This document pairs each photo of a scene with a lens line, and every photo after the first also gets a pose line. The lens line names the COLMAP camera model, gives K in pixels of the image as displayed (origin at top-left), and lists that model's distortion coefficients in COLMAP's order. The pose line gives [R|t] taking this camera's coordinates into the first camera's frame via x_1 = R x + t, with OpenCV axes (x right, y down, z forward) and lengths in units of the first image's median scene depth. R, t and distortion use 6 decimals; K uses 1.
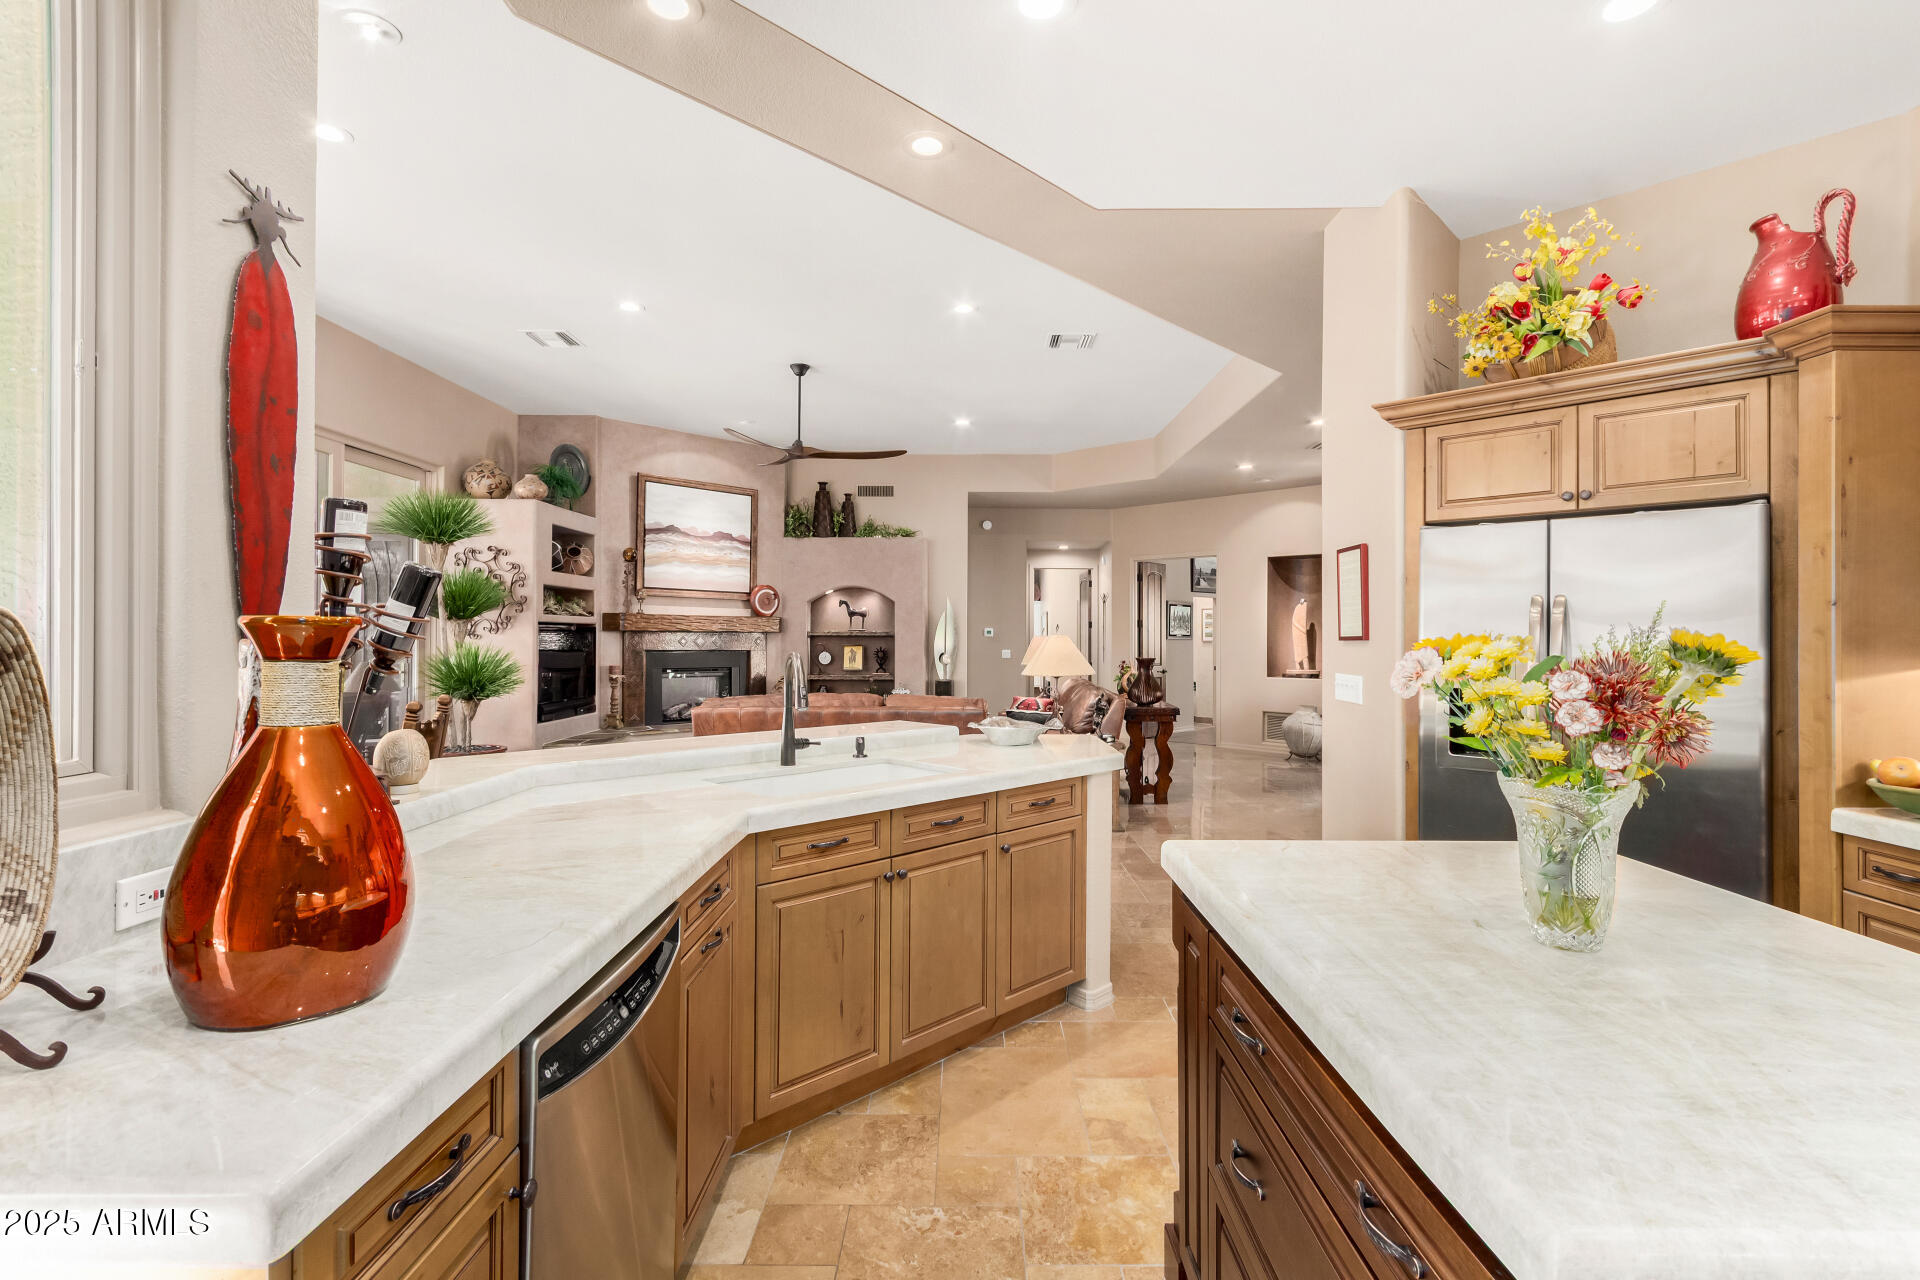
lens RADIAL K [[889.2, 0, 973.1], [0, 889.2, 639.0], [0, 0, 1]] dist [0.000907, 0.000007]
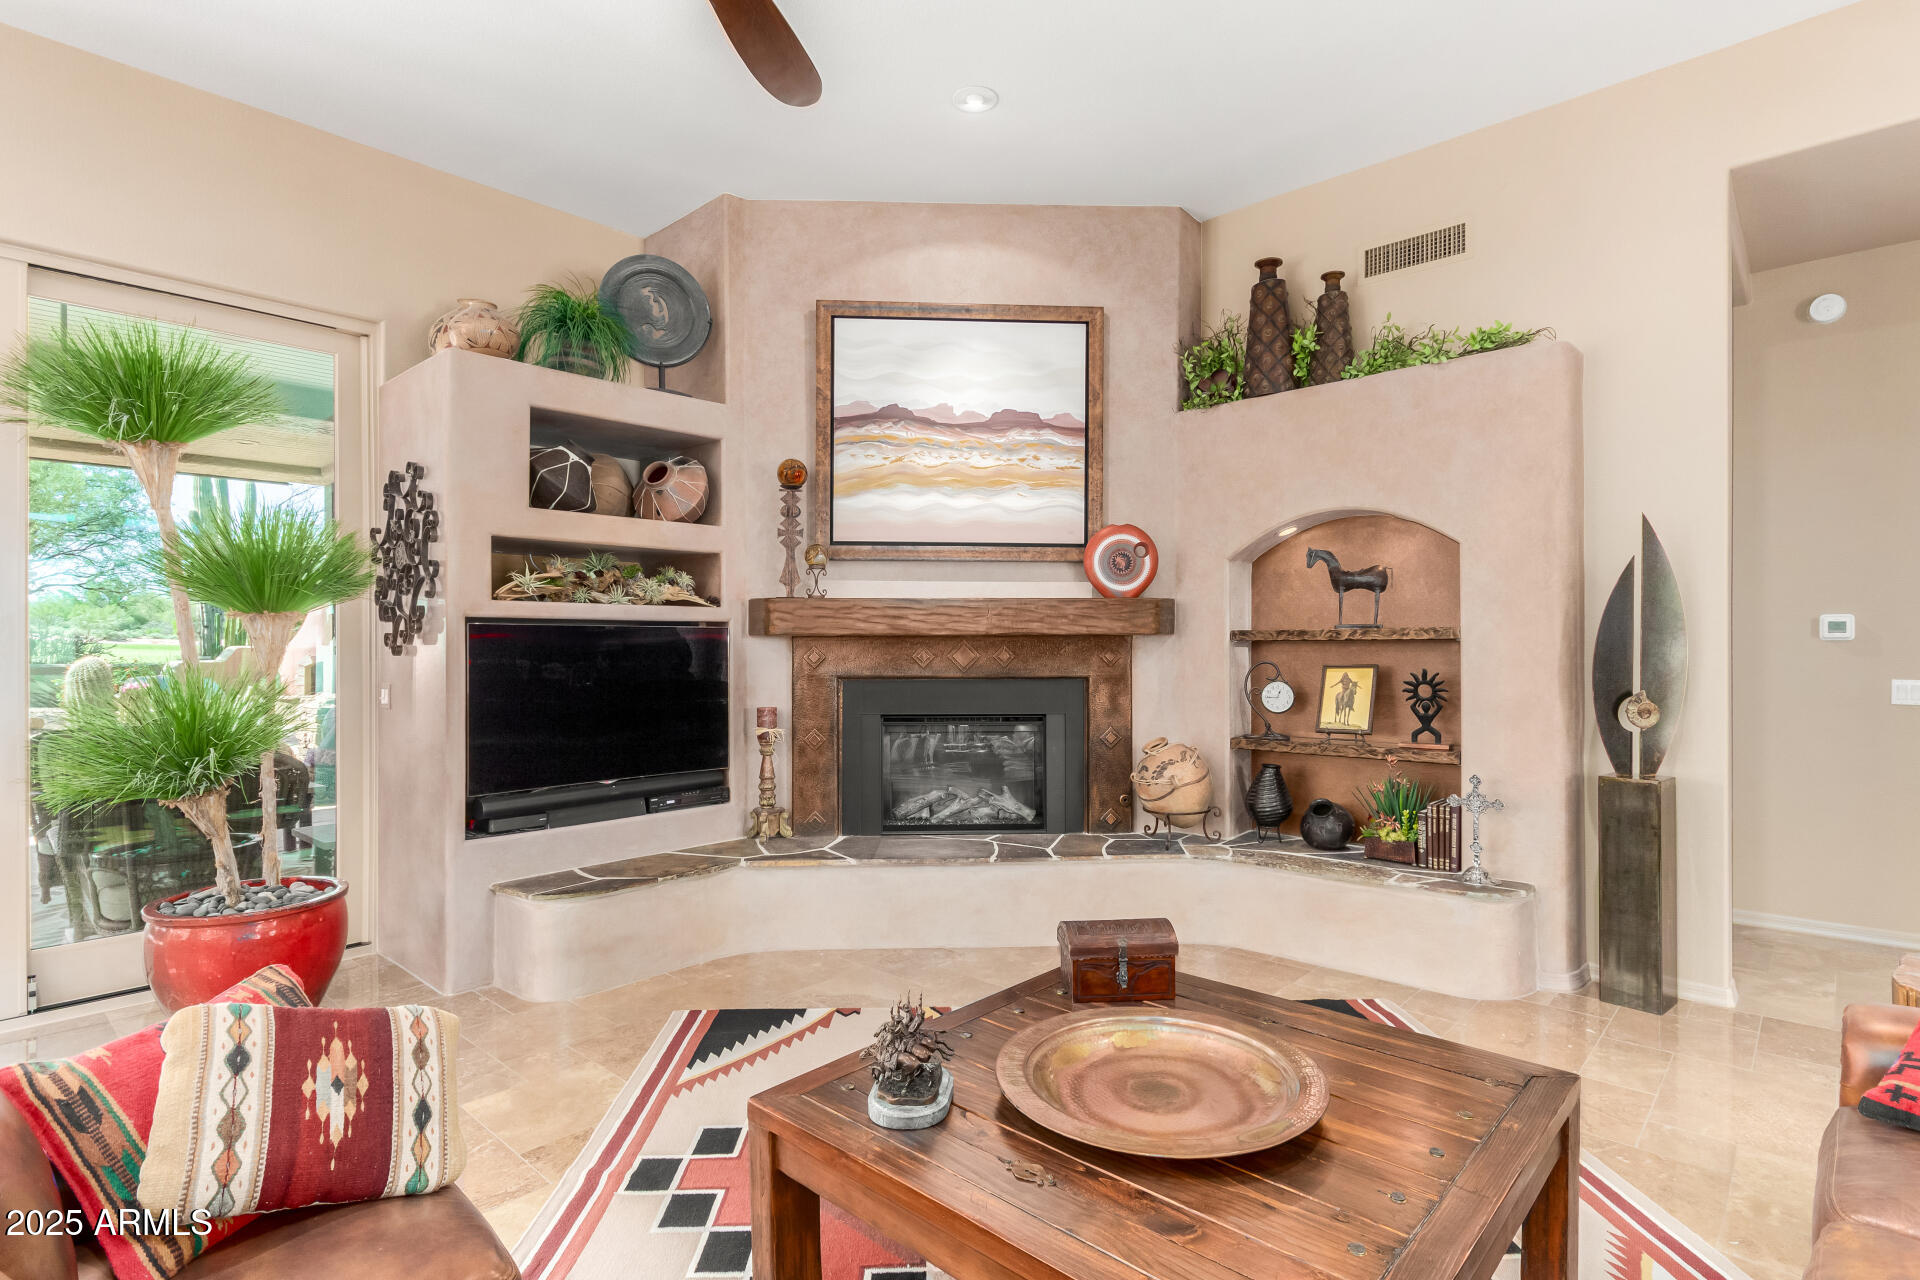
lens RADIAL K [[985.0, 0, 960.1], [0, 985.0, 644.9], [0, 0, 1]] dist [0.002351, 0.001215]
pose [[0.738468, -0.010069, -0.674213, 0.028695], [0.006891, 0.999949, -0.007386, 0.000518], [0.674253, 0.000808, 0.738500, 0.604542]]
